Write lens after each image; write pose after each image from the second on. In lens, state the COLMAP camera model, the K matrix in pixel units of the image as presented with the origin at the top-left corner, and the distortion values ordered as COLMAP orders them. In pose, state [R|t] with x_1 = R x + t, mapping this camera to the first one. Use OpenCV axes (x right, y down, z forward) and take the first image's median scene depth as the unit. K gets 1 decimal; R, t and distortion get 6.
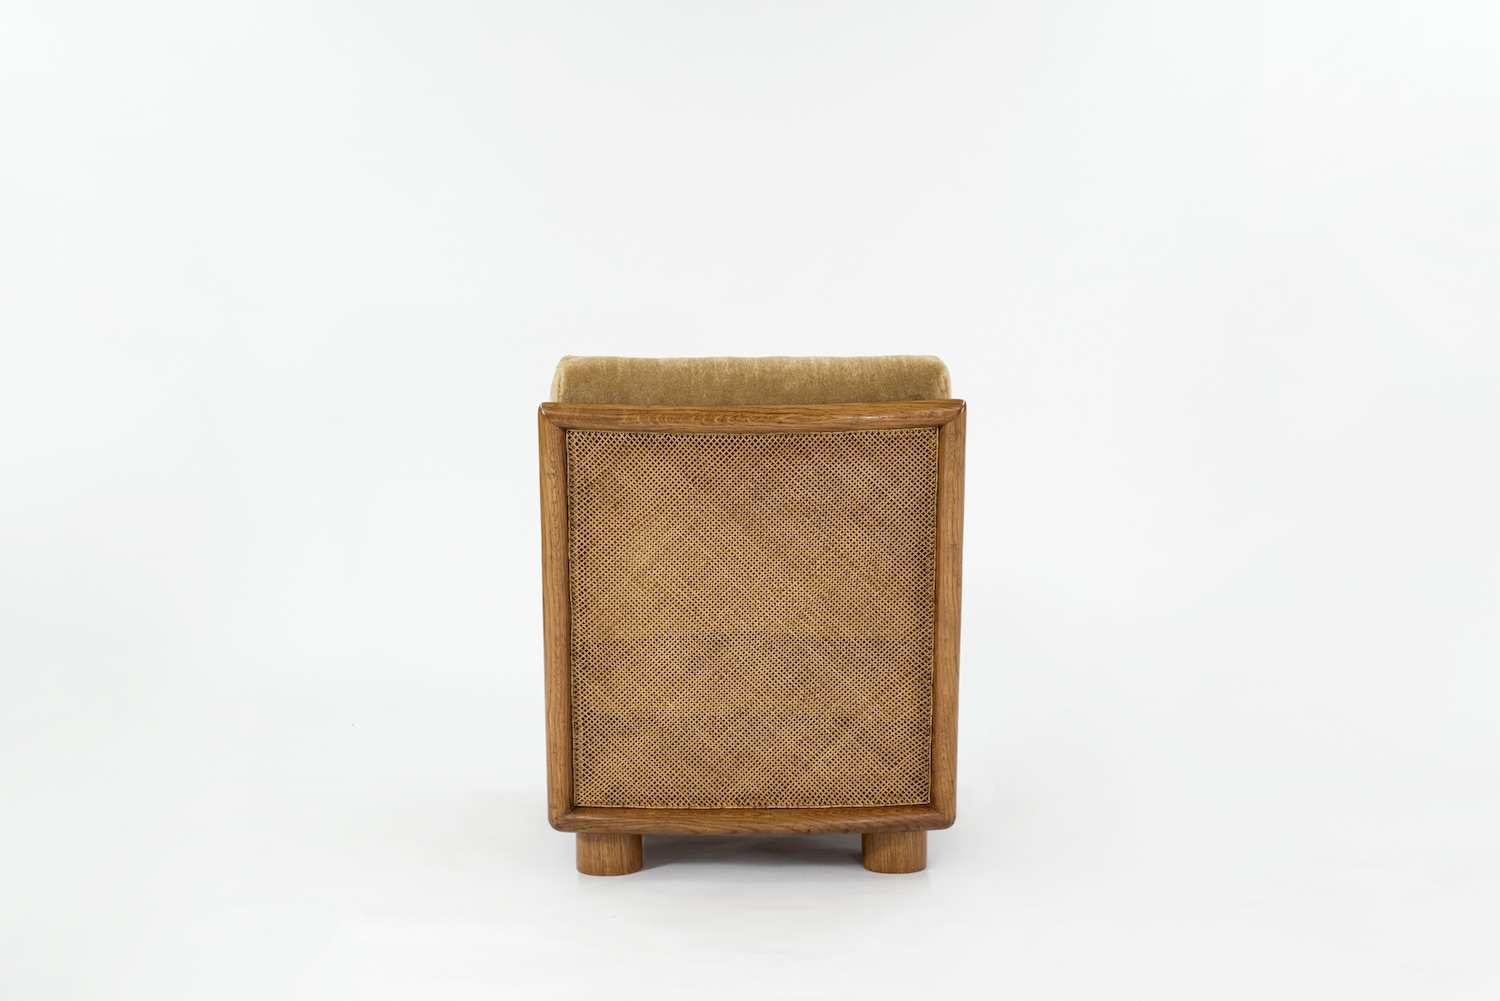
lens RADIAL K [[2463.5, 0, 750.7], [0, 2463.5, 496.4], [0, 0, 1]] dist [0.016968, 0.000000]
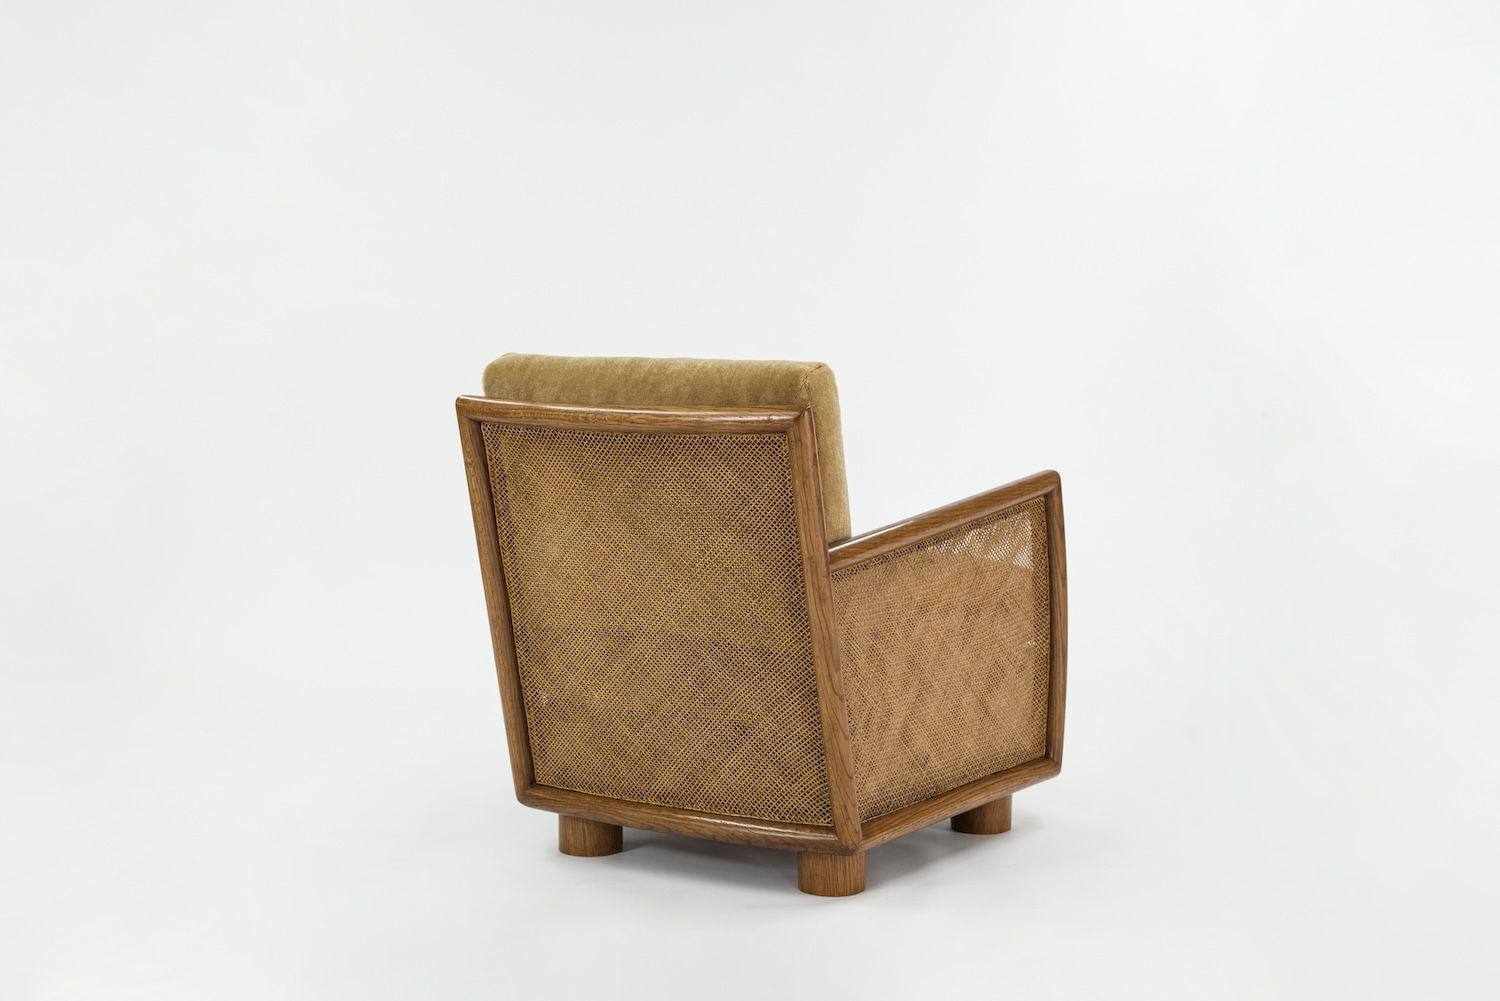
lens RADIAL K [[2463.5, 0, 750.2], [0, 2463.5, 507.6], [0, 0, 1]] dist [0.016968, 0.000000]
pose [[0.807495, 0.054855, -0.587319, 0.622511], [-0.058338, 0.998212, 0.013025, -0.010751], [0.586983, 0.023745, 0.809251, 0.204030]]
